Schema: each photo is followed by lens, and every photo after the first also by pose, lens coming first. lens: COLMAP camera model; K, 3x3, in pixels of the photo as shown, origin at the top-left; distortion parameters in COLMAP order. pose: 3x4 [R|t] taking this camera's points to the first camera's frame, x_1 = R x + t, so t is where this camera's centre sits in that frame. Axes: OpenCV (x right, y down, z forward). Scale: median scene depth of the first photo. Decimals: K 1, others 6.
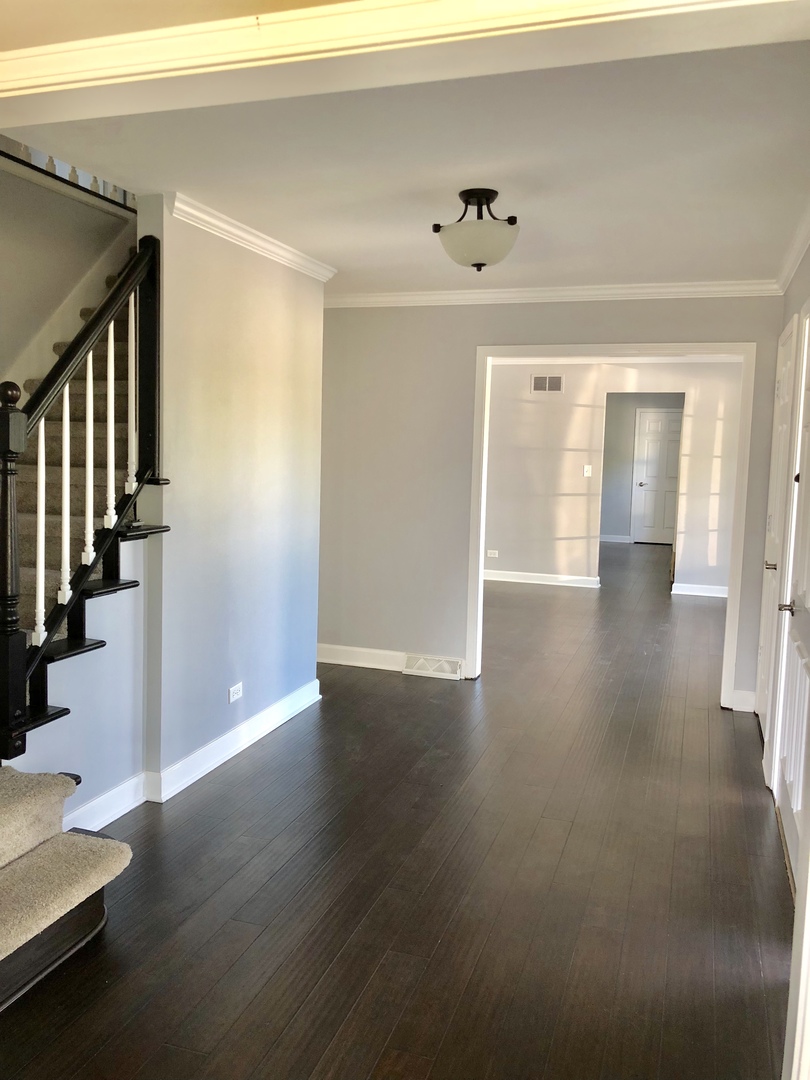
lens RADIAL K [[880.5, 0, 412.2], [0, 880.5, 540.7], [0, 0, 1]] dist [0.003529, -0.002102]
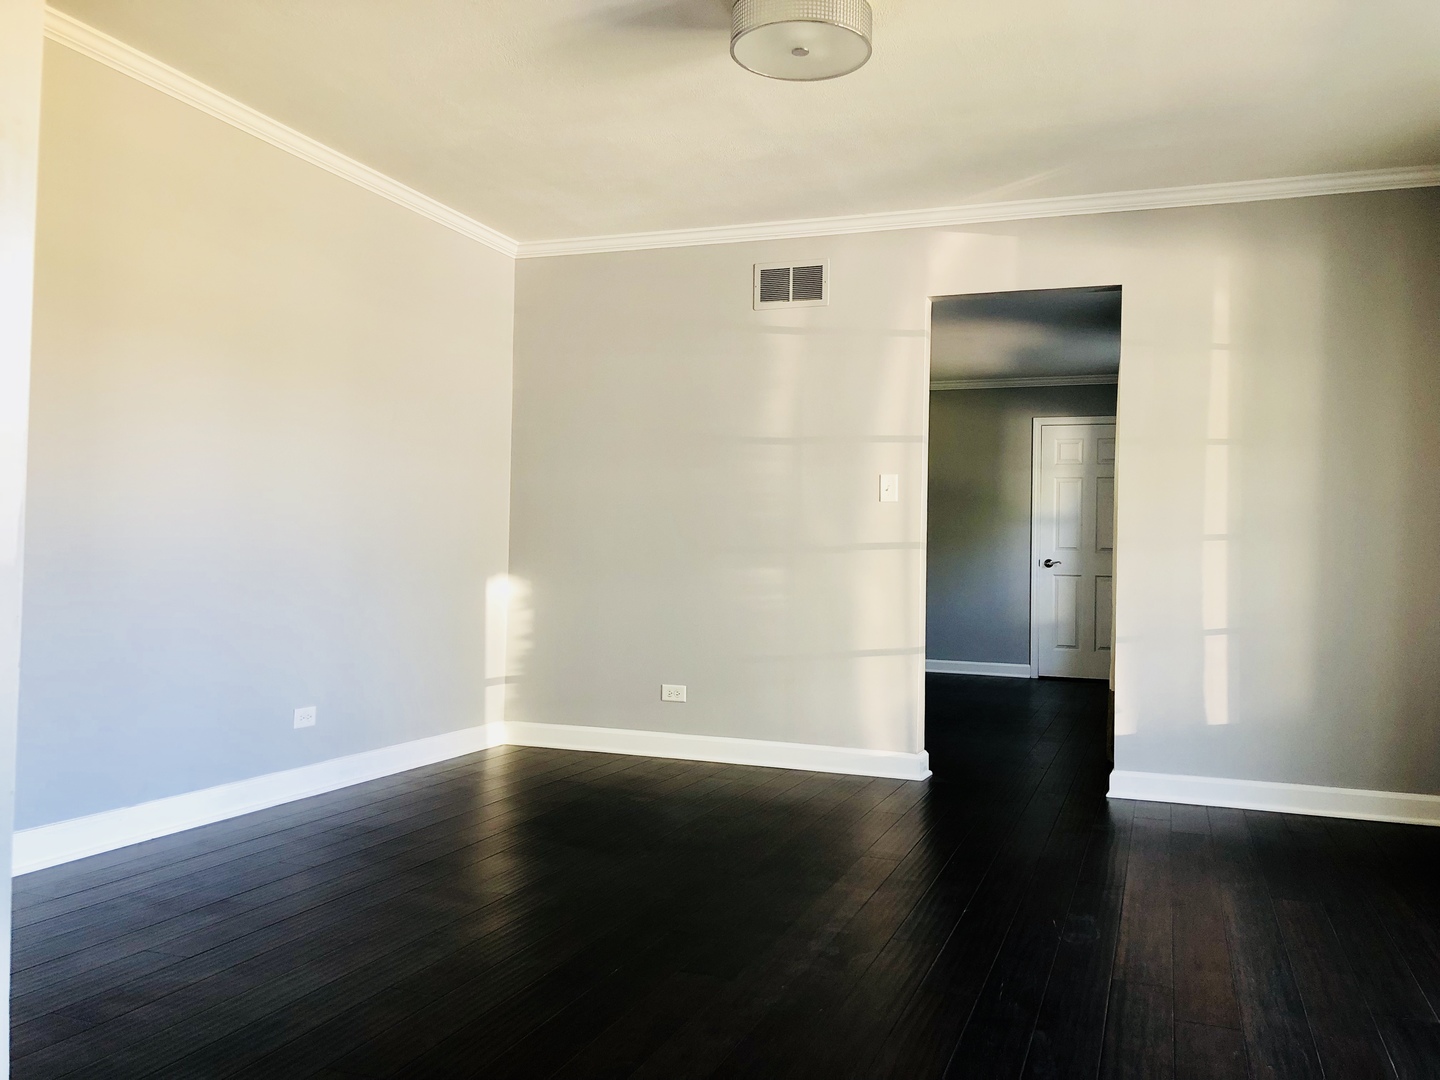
lens RADIAL K [[1174.0, 0, 706.6], [0, 1174.0, 537.6], [0, 0, 1]] dist [0.003529, -0.002102]
pose [[0.998755, 0.001731, -0.049856, 0.136873], [-0.007893, 0.992294, -0.123655, 0.010710], [0.049258, 0.123895, 0.991072, 0.445009]]
